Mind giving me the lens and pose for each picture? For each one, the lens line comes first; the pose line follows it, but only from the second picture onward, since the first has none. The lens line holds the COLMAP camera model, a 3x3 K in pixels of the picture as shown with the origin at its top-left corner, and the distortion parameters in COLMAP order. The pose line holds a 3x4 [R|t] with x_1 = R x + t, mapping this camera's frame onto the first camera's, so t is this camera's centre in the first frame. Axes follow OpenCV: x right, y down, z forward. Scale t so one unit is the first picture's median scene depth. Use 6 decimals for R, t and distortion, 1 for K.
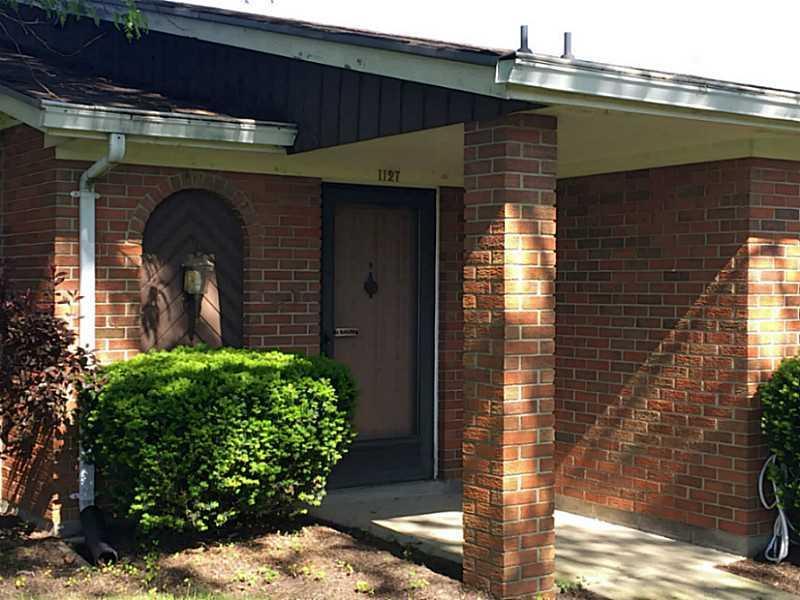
lens RADIAL K [[1208.0, 0, 400.0], [0, 1208.0, 300.0], [0, 0, 1]] dist [0.000890, 0.007159]
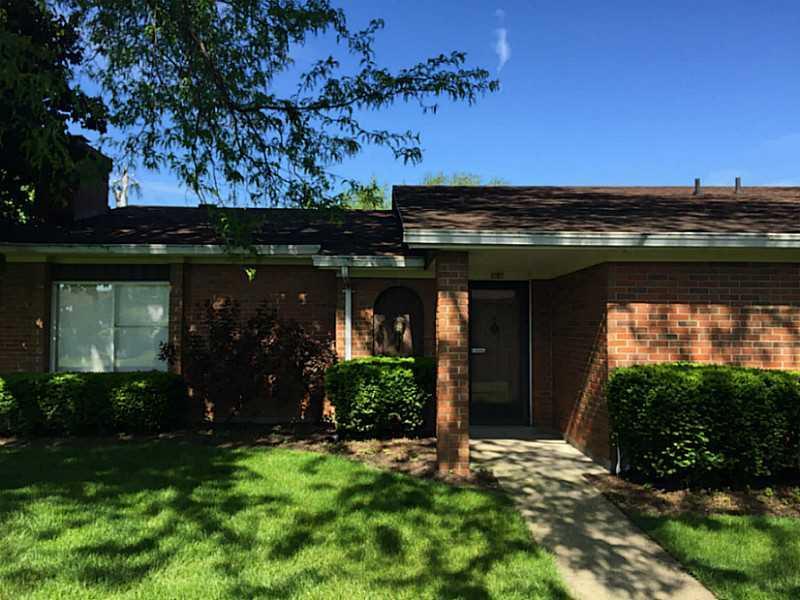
lens RADIAL K [[686.1, 0, 410.6], [0, 686.1, 302.1], [0, 0, 1]] dist [0.059103, -0.013070]
pose [[0.850974, -0.021824, -0.524754, 0.596376], [-0.006644, 0.998609, -0.052305, 0.006049], [0.525166, 0.047997, 0.849645, -0.101776]]
